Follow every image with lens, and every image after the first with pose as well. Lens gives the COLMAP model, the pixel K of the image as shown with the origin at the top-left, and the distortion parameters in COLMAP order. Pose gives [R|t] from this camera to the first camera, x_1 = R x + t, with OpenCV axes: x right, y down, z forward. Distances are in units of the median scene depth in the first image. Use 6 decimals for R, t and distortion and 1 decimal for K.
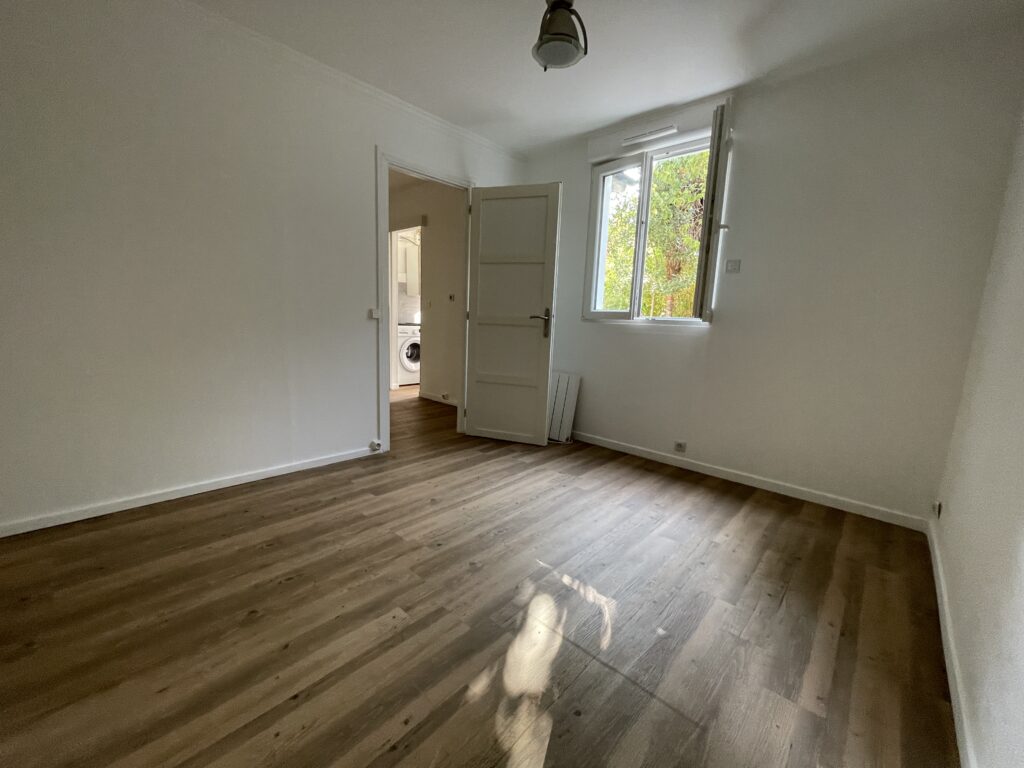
lens RADIAL K [[413.6, 0, 491.5], [0, 413.6, 376.6], [0, 0, 1]] dist [-0.001596, 0.001908]
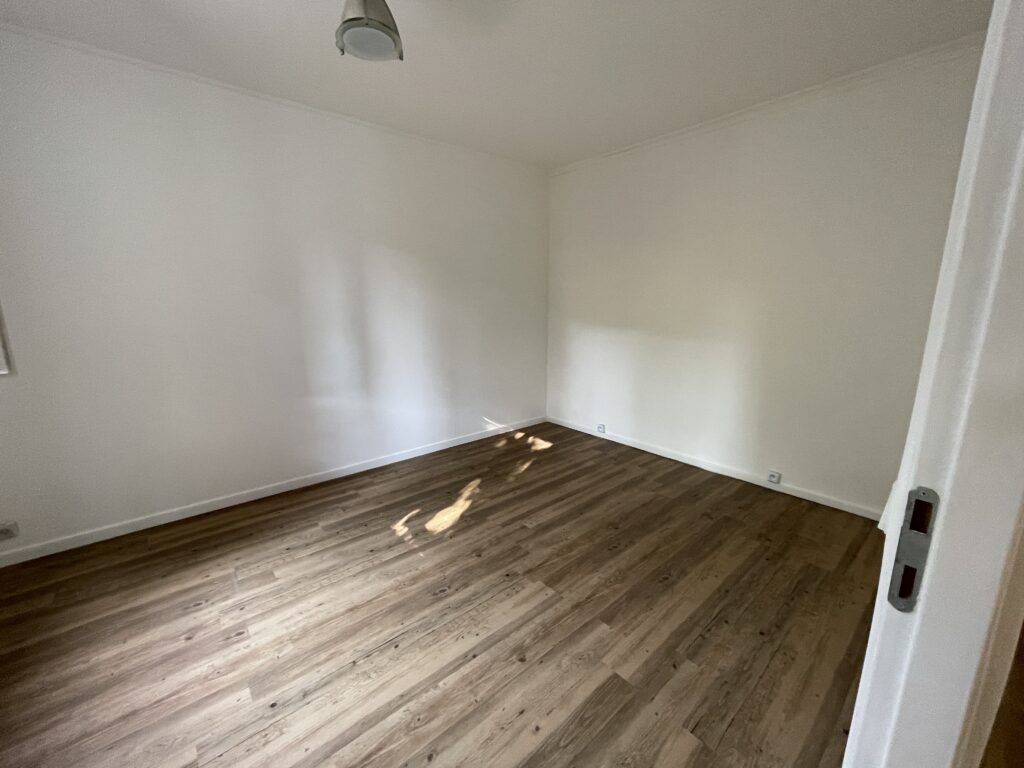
lens RADIAL K [[413.6, 0, 517.7], [0, 413.6, 377.2], [0, 0, 1]] dist [-0.001596, 0.001908]
pose [[-0.997272, -0.050985, 0.053373, -0.183445], [-0.030583, 0.943530, 0.329871, -0.412113], [-0.067178, 0.327339, -0.942516, 1.832726]]
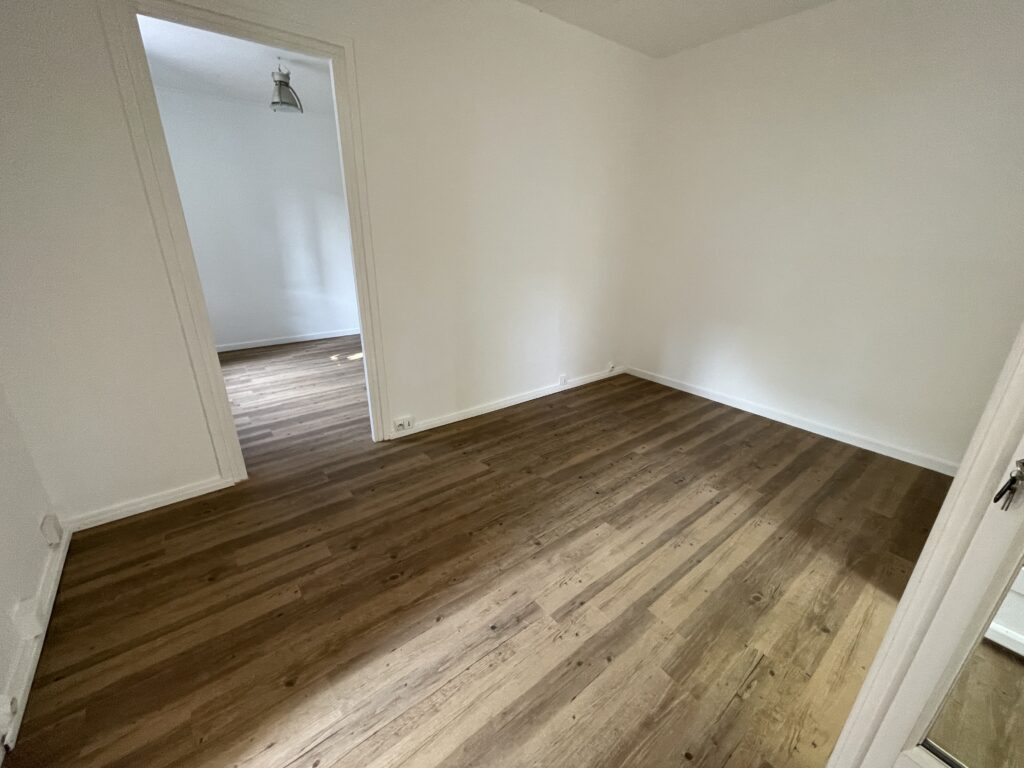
lens RADIAL K [[413.6, 0, 508.2], [0, 413.6, 386.9], [0, 0, 1]] dist [-0.001596, 0.001908]
pose [[-0.991817, -0.075018, 0.103302, -1.008533], [-0.014563, 0.870346, 0.492225, -0.562885], [-0.126834, 0.486692, -0.864317, 2.776944]]
